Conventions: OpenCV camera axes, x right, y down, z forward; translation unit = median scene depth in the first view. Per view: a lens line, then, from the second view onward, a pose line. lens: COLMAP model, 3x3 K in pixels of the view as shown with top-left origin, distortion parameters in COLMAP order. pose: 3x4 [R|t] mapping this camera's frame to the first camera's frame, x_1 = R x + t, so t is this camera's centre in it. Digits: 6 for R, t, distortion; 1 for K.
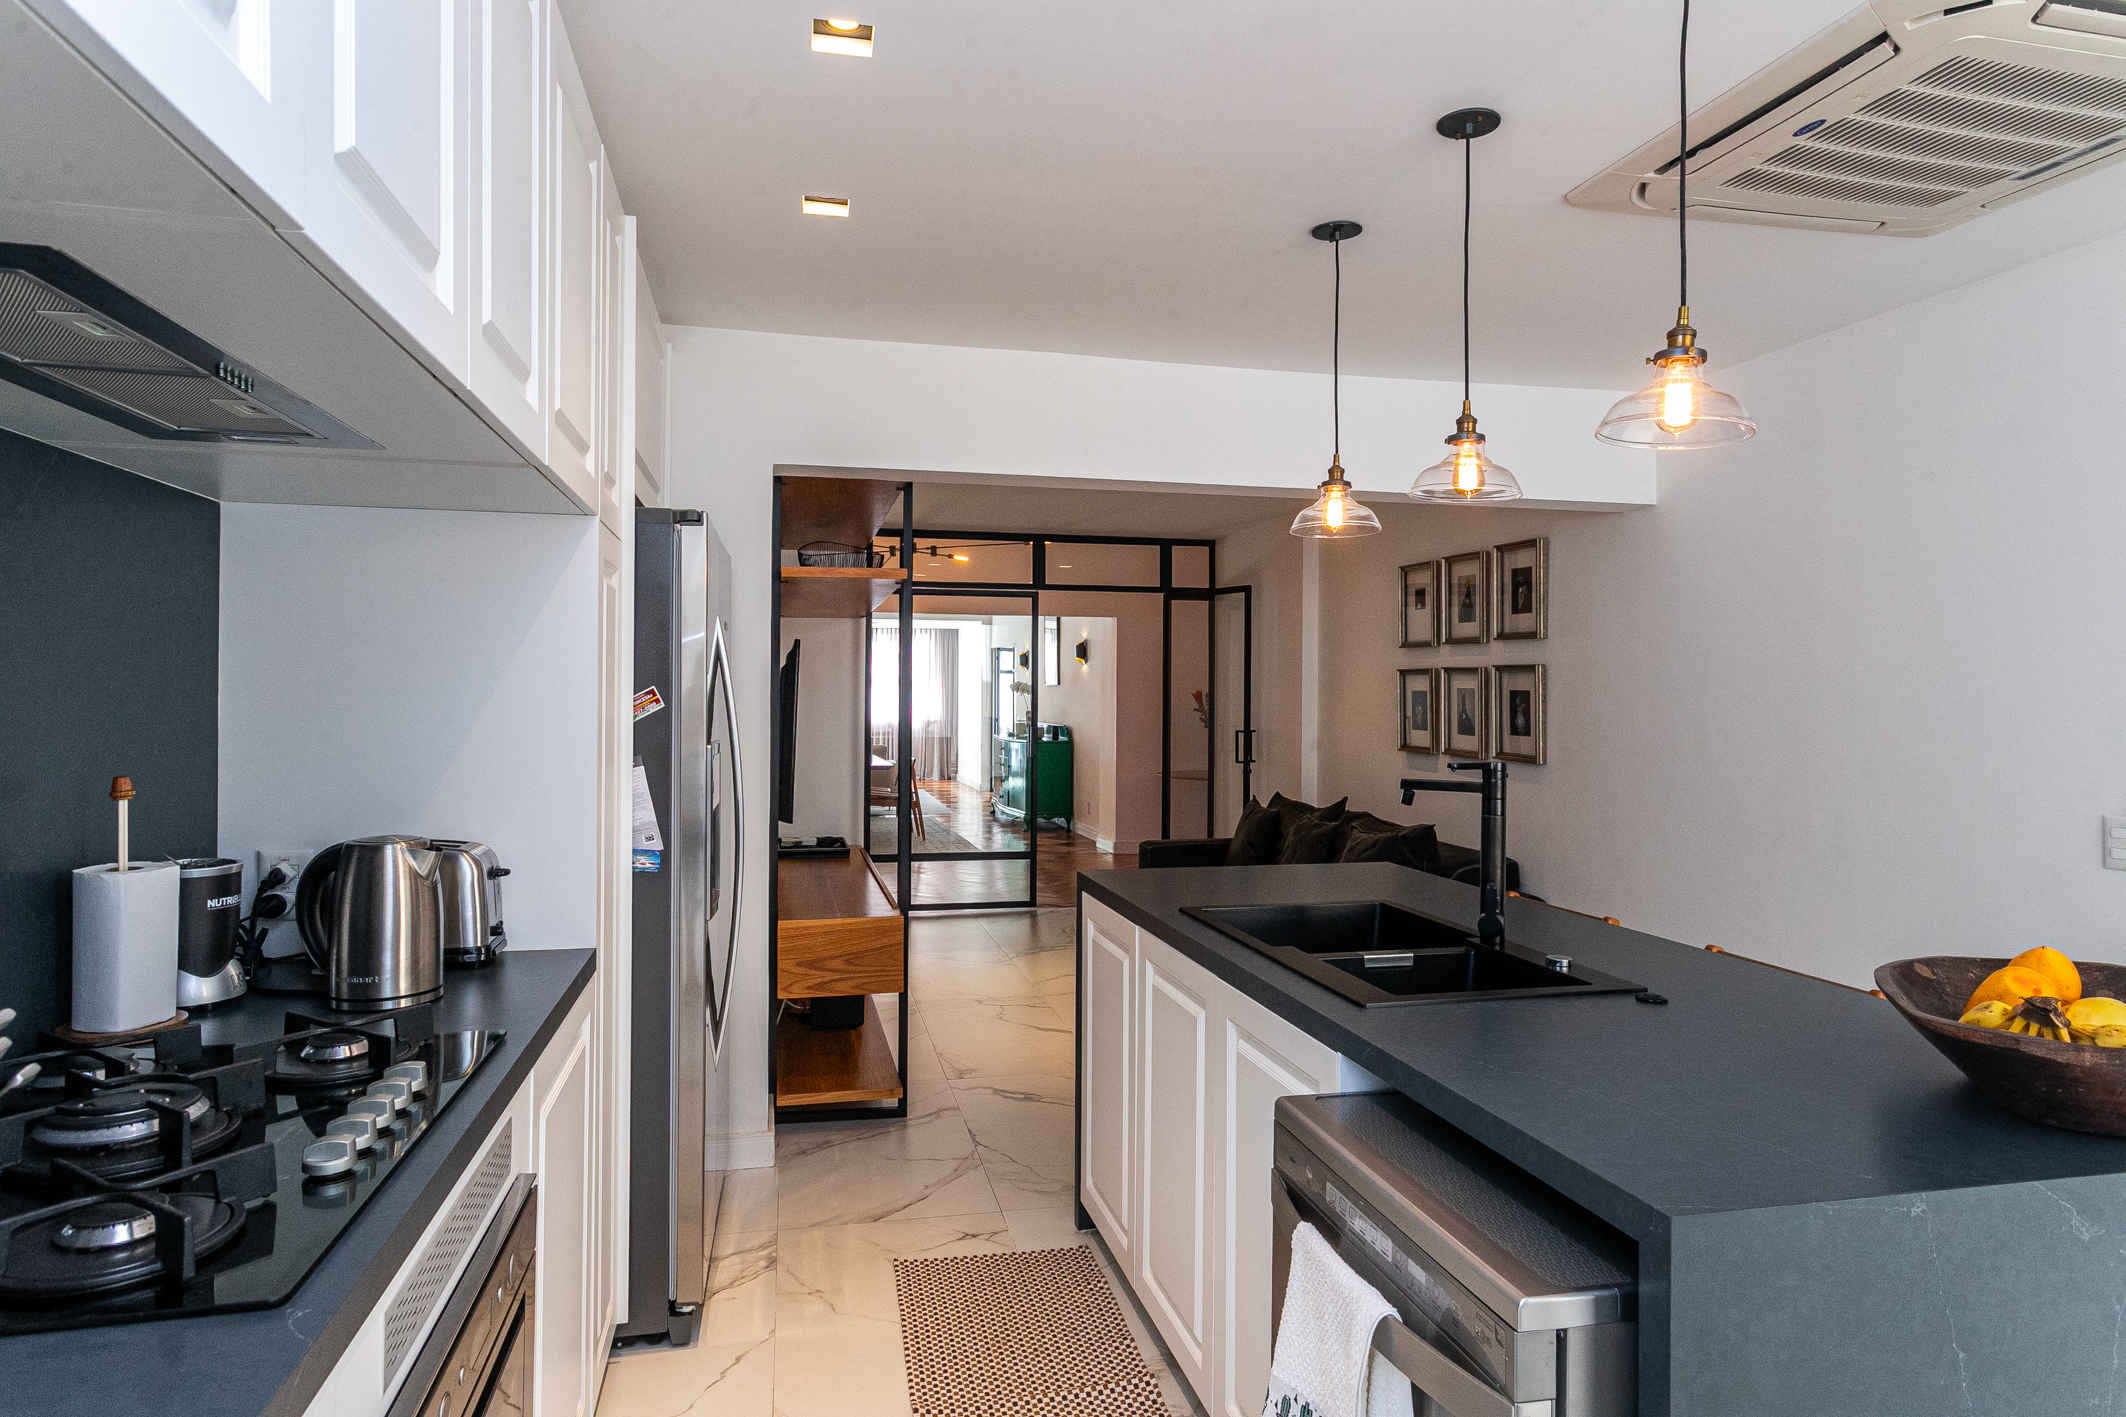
lens RADIAL K [[1207.1, 0, 1058.3], [0, 1207.1, 690.5], [0, 0, 1]] dist [0.017091, -0.001484]
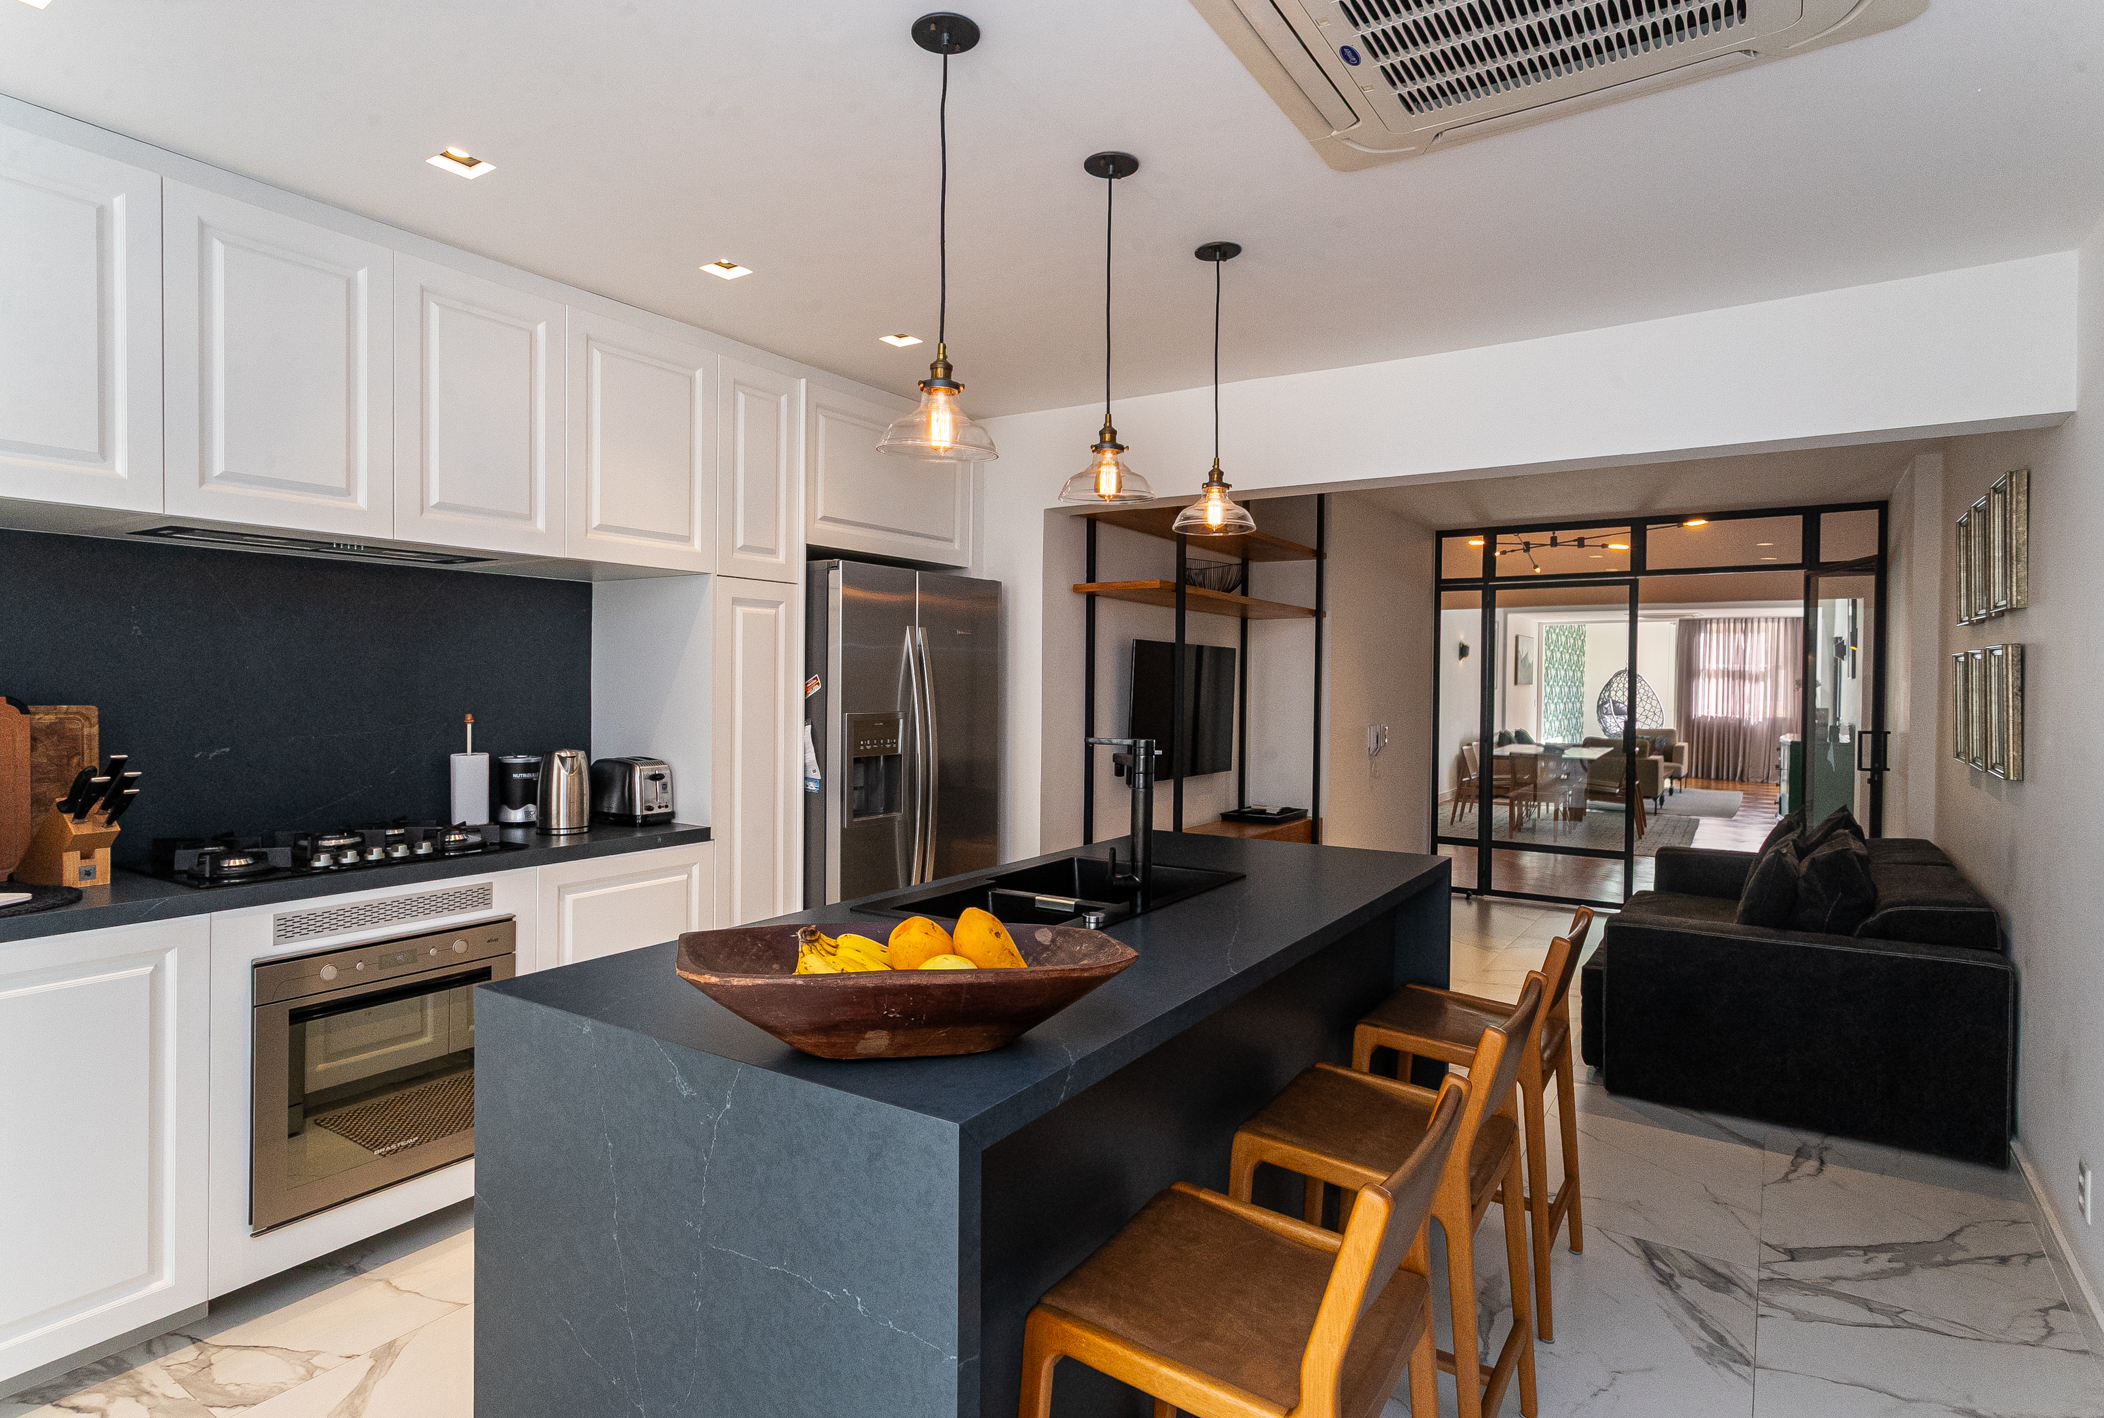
lens RADIAL K [[1096.6, 0, 1048.5], [0, 1096.6, 705.2], [0, 0, 1]] dist [0.000655, 0.001011]
pose [[0.692948, 0.015549, -0.720820, 0.837957], [-0.002833, 0.999818, 0.018844, 0.007317], [0.720982, -0.011016, 0.692867, 0.209881]]
